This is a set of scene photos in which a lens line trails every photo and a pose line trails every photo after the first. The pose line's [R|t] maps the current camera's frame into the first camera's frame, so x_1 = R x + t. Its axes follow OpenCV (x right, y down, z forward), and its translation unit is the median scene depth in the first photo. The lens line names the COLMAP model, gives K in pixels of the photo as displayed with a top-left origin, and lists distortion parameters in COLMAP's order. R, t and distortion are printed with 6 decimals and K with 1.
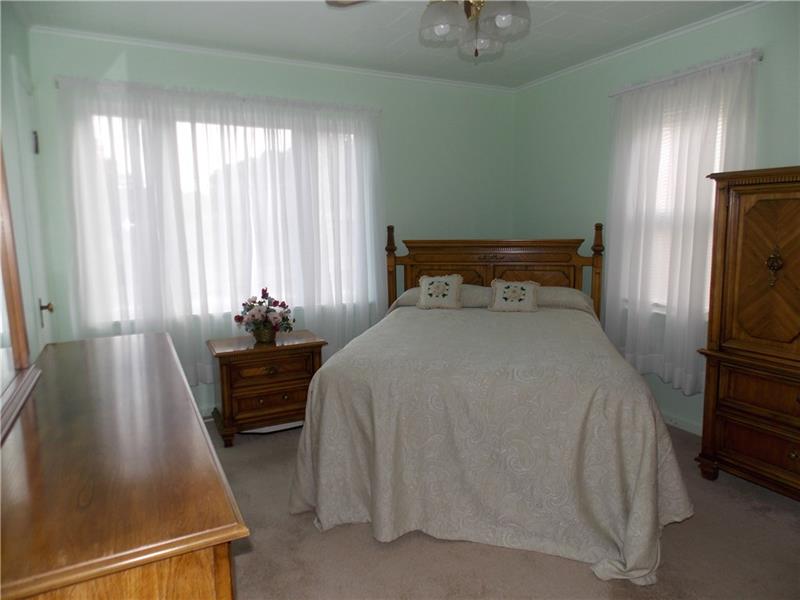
lens RADIAL K [[529.5, 0, 402.4], [0, 529.5, 295.9], [0, 0, 1]] dist [-0.004819, 0.000657]
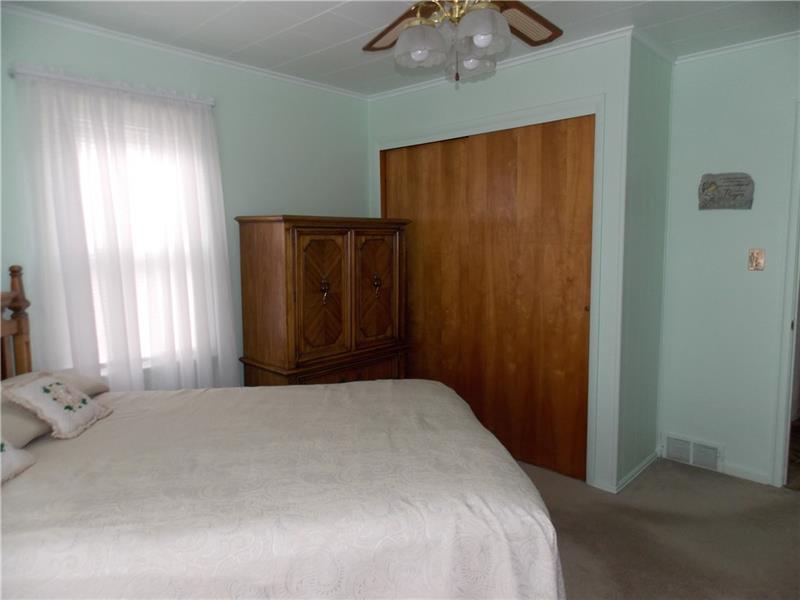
lens RADIAL K [[529.5, 0, 402.4], [0, 529.5, 295.9], [0, 0, 1]] dist [-0.004819, 0.000657]
pose [[-0.328102, -0.085682, 0.940749, -0.580168], [0.139281, 0.980606, 0.137889, -0.186667], [-0.934318, 0.176269, -0.309804, 1.167552]]
